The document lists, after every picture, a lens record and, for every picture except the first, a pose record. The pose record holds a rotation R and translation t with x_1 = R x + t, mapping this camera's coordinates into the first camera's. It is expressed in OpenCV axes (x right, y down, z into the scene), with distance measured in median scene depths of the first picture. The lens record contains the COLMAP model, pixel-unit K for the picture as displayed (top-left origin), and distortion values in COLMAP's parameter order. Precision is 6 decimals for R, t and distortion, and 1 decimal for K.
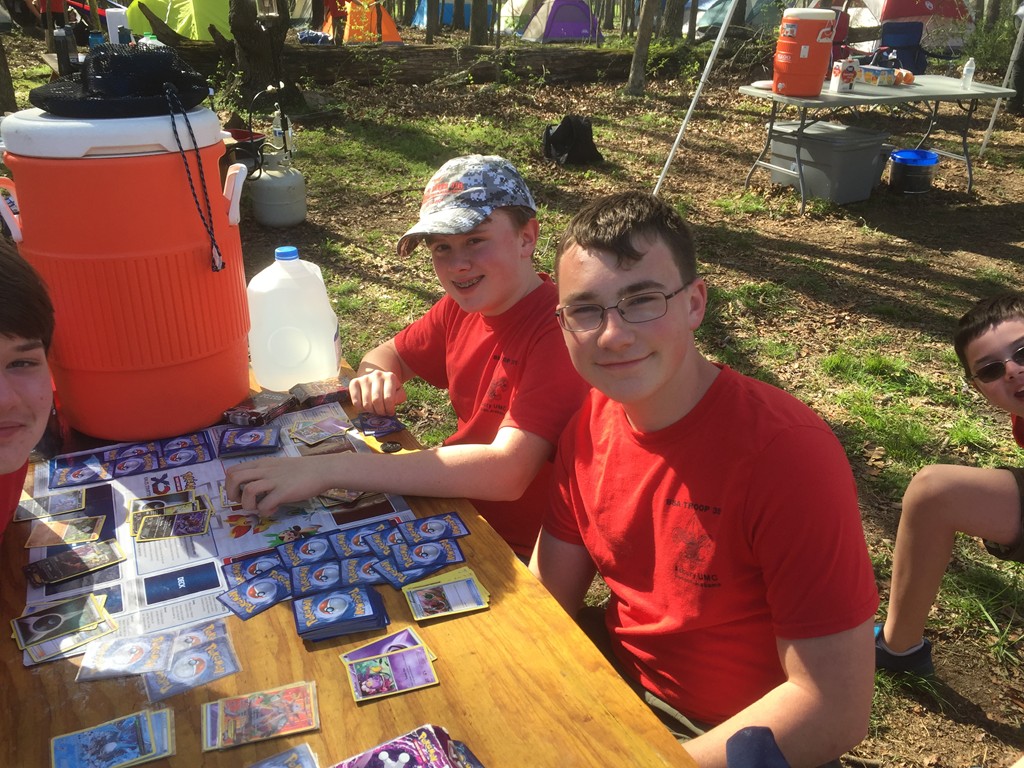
lens RADIAL K [[871.6, 0, 486.5], [0, 871.6, 399.6], [0, 0, 1]] dist [0.066321, -0.122244]
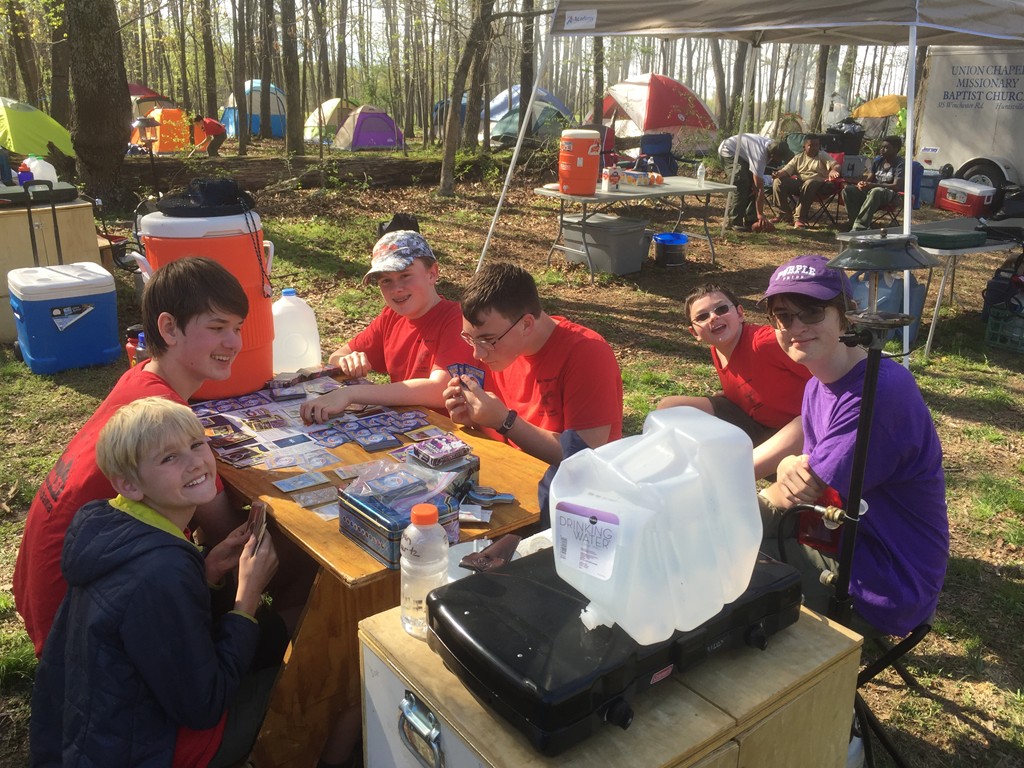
lens RADIAL K [[872.9, 0, 512.0], [0, 872.9, 384.0], [0, 0, 1]] dist [-0.013113, 0.005758]
pose [[0.970740, -0.070565, 0.229531, -0.047820], [0.098008, 0.989039, -0.110439, 0.053966], [-0.219222, 0.129704, 0.967015, -0.158300]]
